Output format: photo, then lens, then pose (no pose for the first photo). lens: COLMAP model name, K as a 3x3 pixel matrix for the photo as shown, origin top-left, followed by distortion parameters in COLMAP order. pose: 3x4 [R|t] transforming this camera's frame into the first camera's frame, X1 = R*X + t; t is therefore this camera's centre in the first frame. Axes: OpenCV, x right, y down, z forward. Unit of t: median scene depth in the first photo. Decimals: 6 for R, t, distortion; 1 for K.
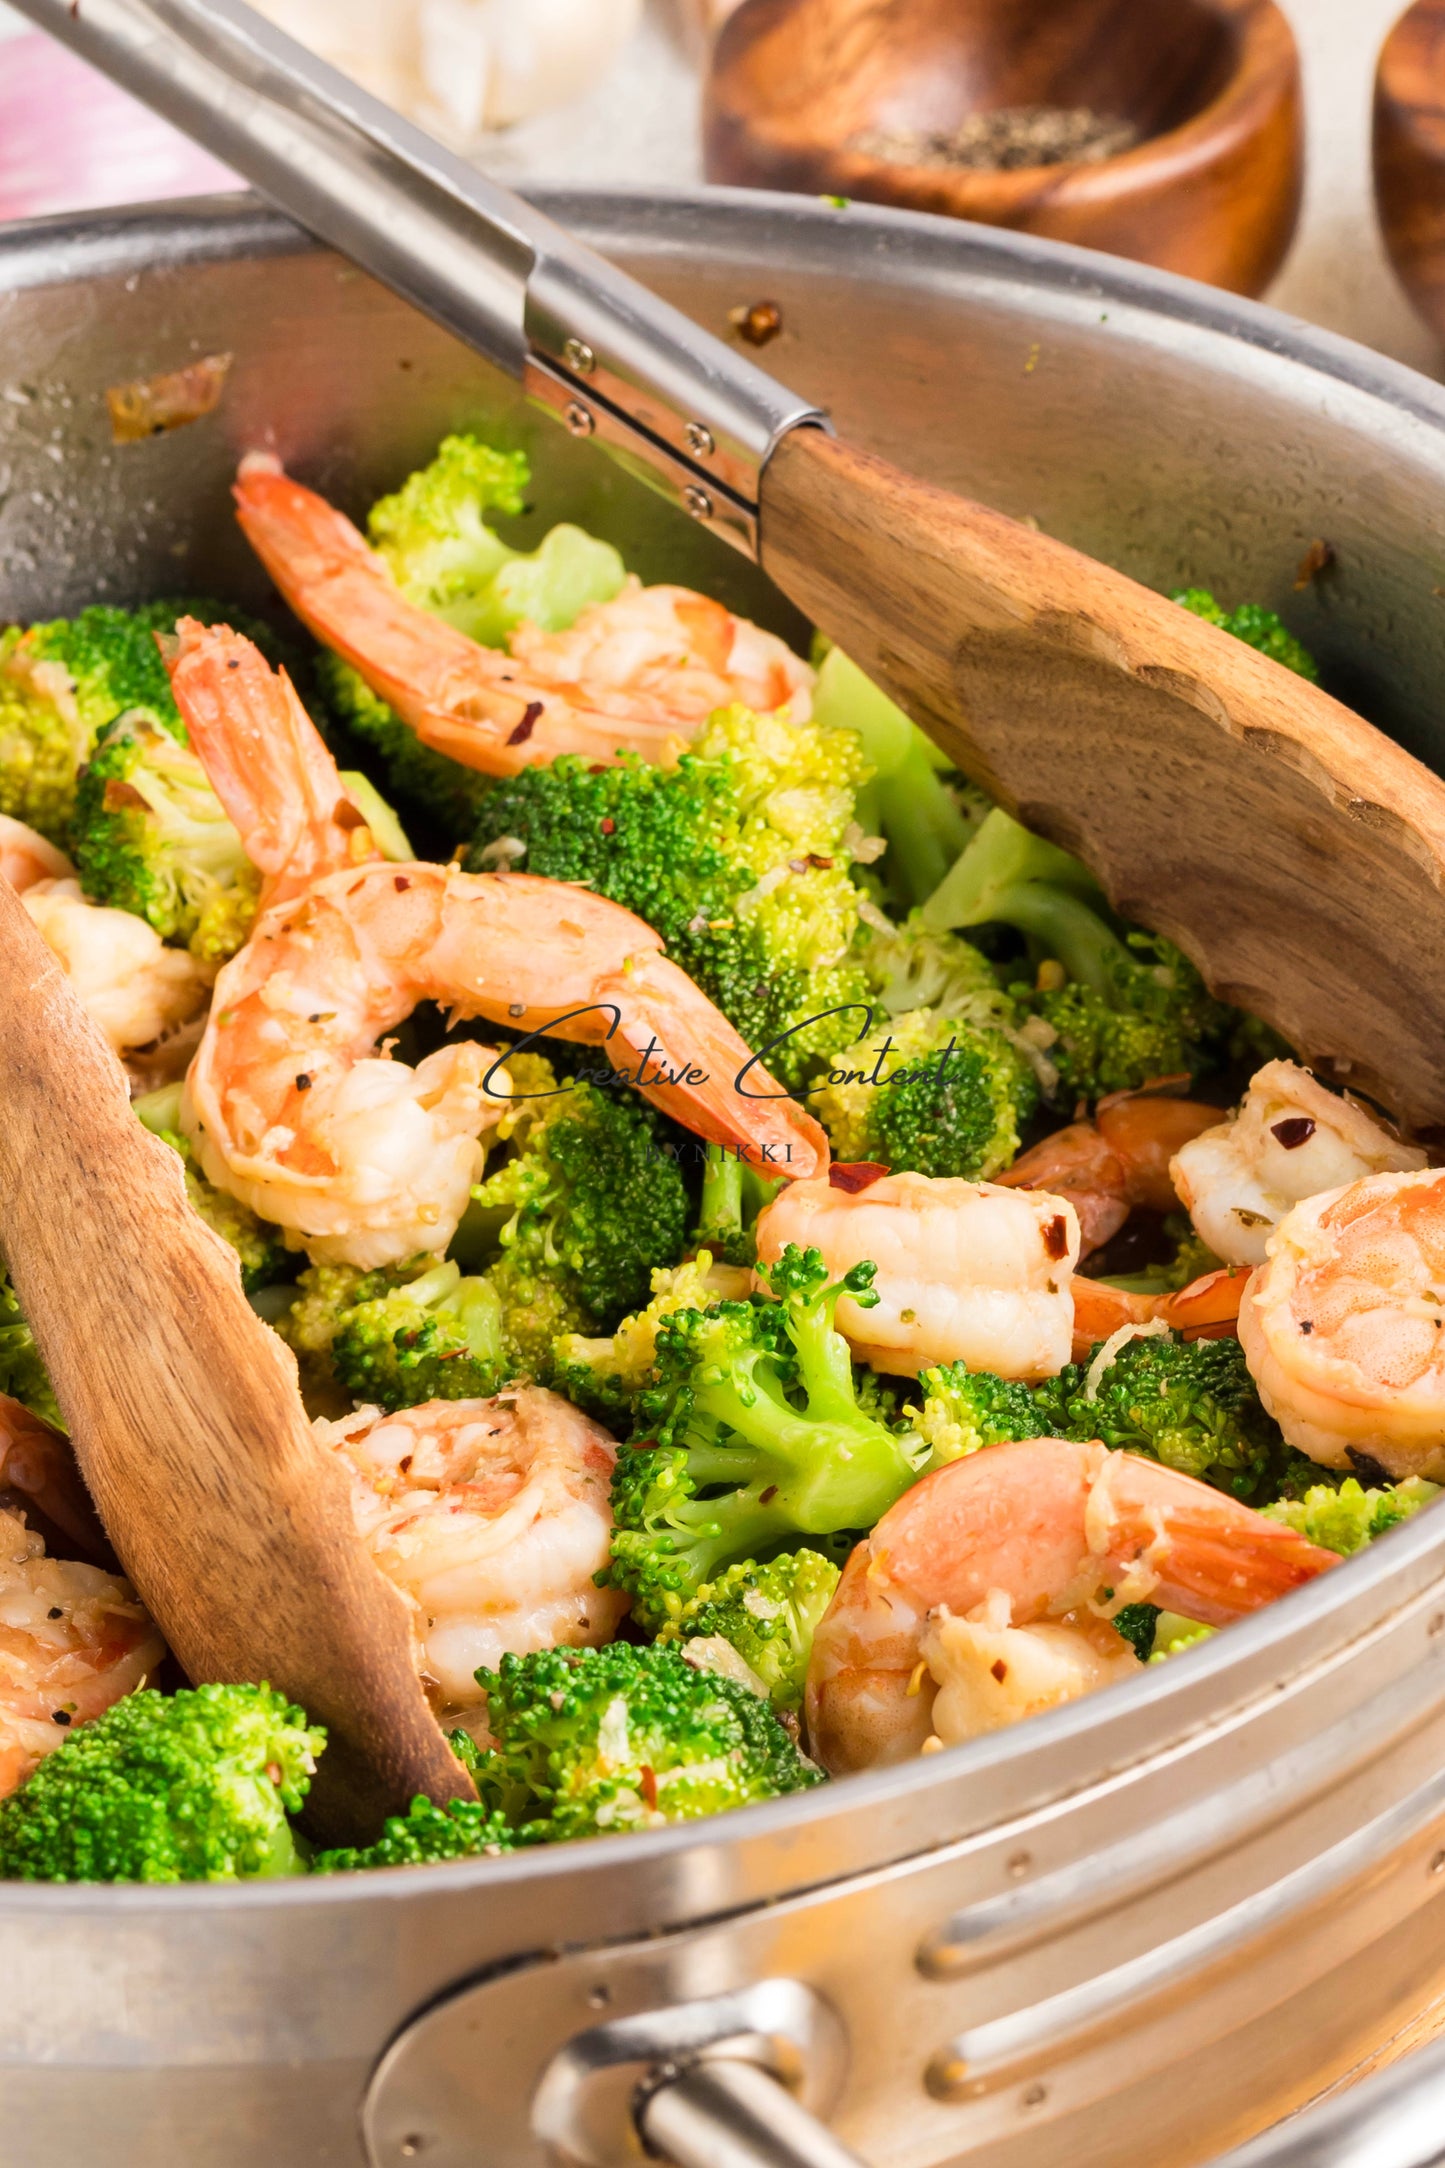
lens RADIAL K [[5119.4, 0, 722.5], [0, 5119.4, 1084.0], [0, 0, 1]] dist [-0.091836, -0.096680]
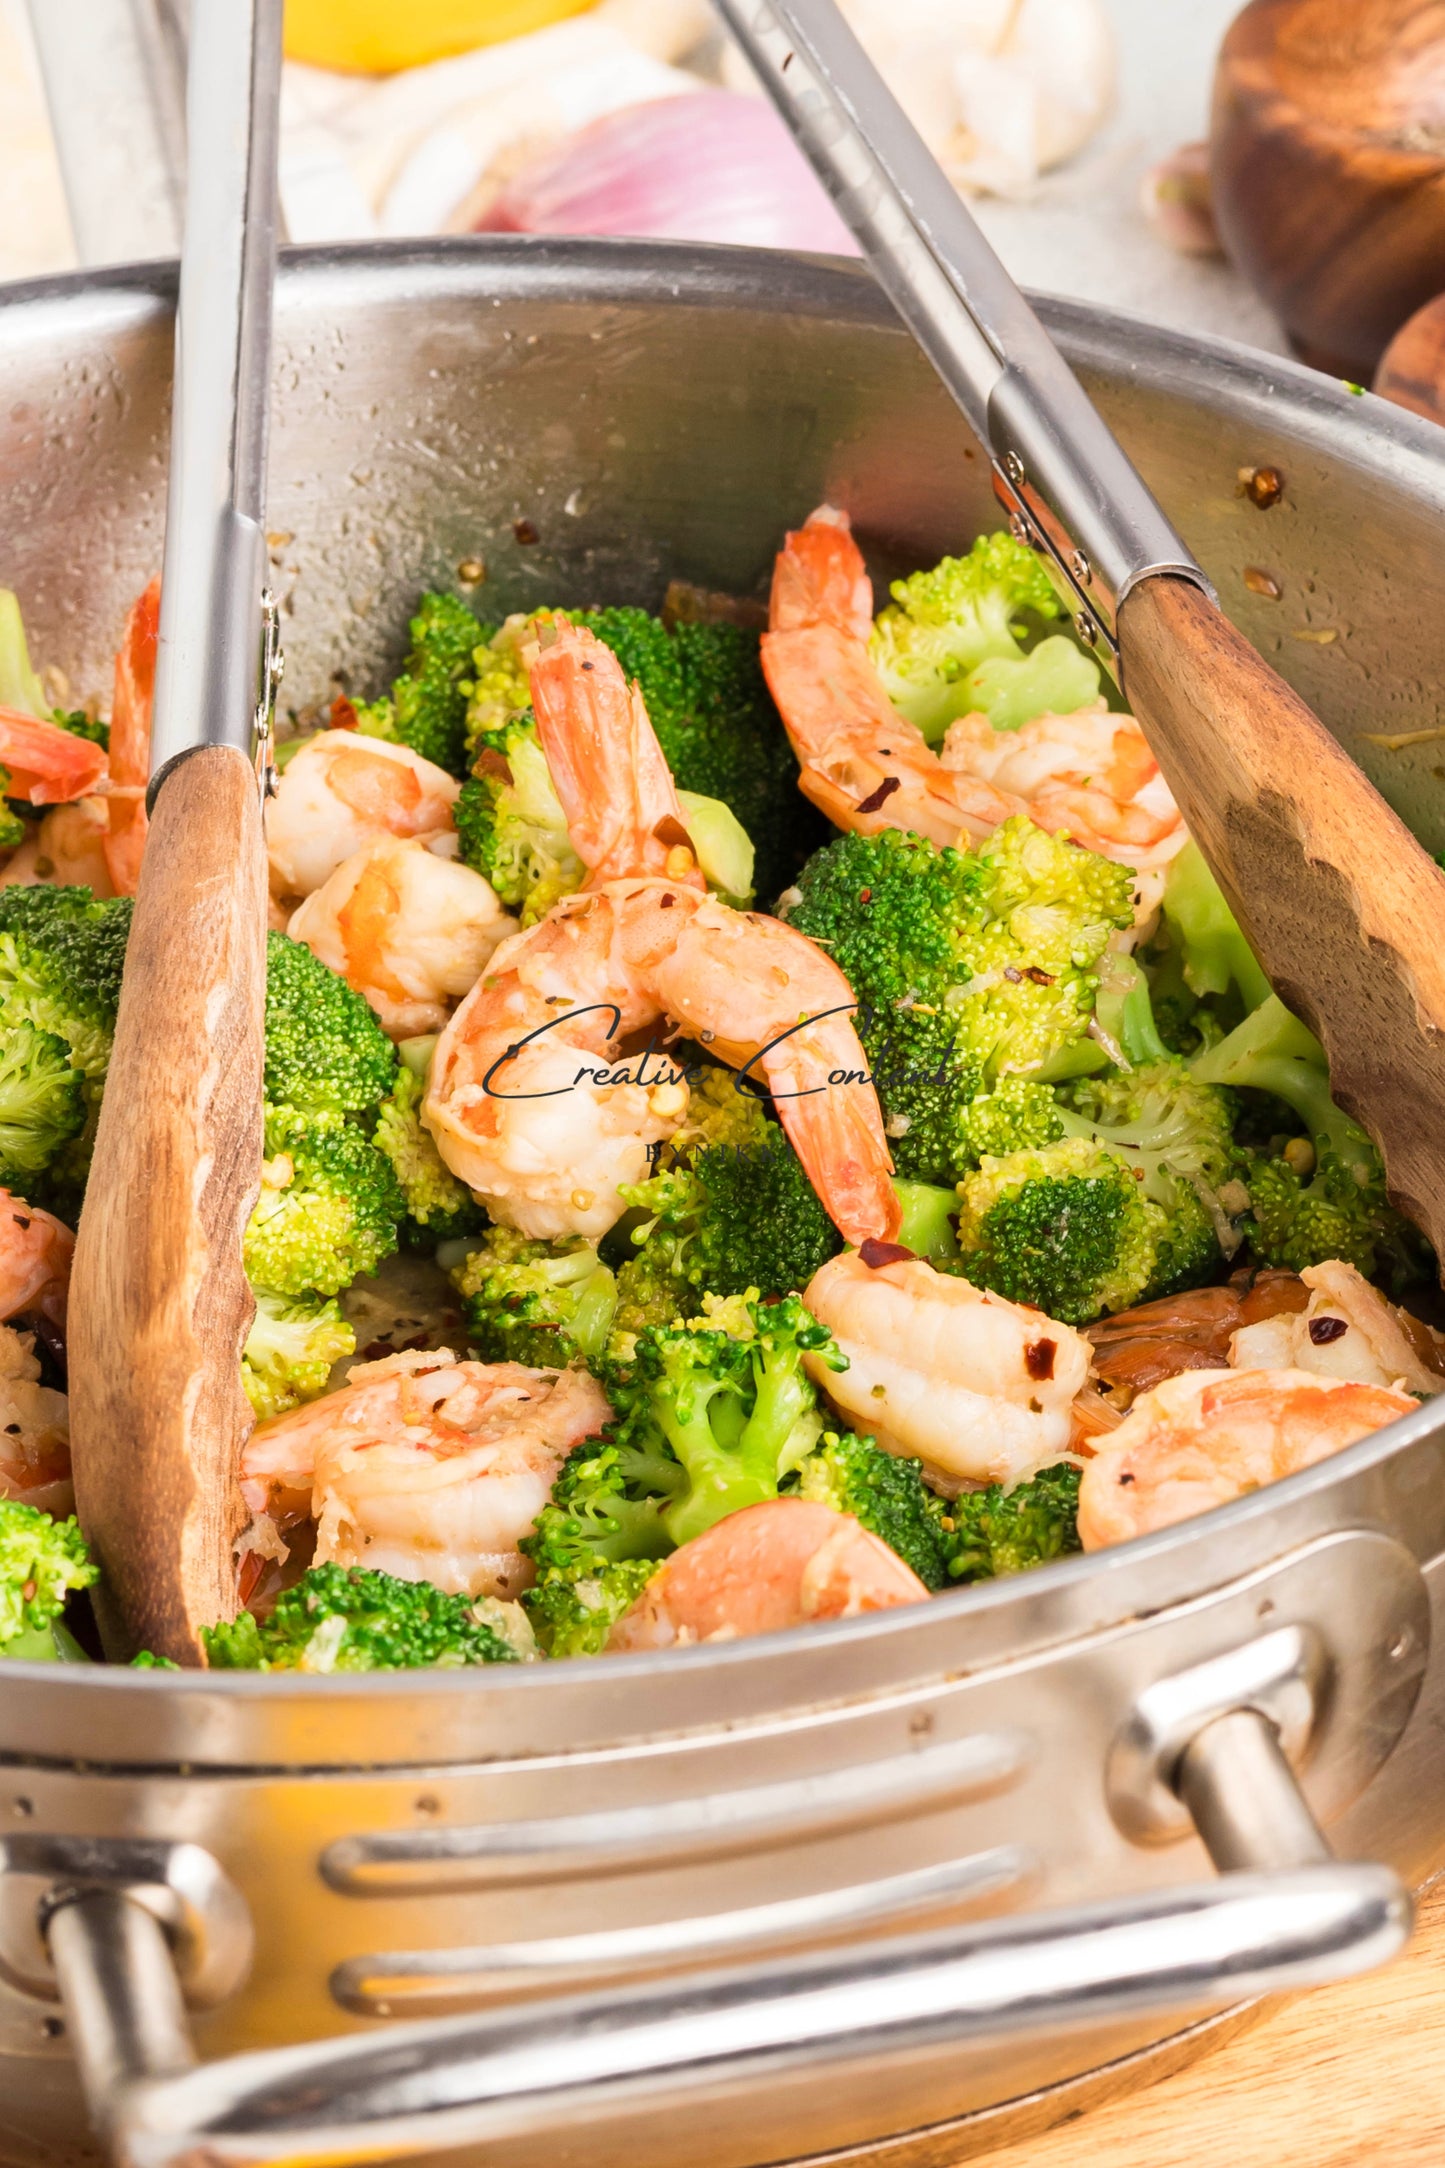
lens RADIAL K [[5119.4, 0, 722.5], [0, 5119.4, 1084.0], [0, 0, 1]] dist [-0.091836, -0.096680]
pose [[0.930460, 0.254142, -0.263923, 0.242313], [-0.260523, 0.965403, 0.011153, -0.017153], [0.257626, 0.058380, 0.964479, -0.025179]]
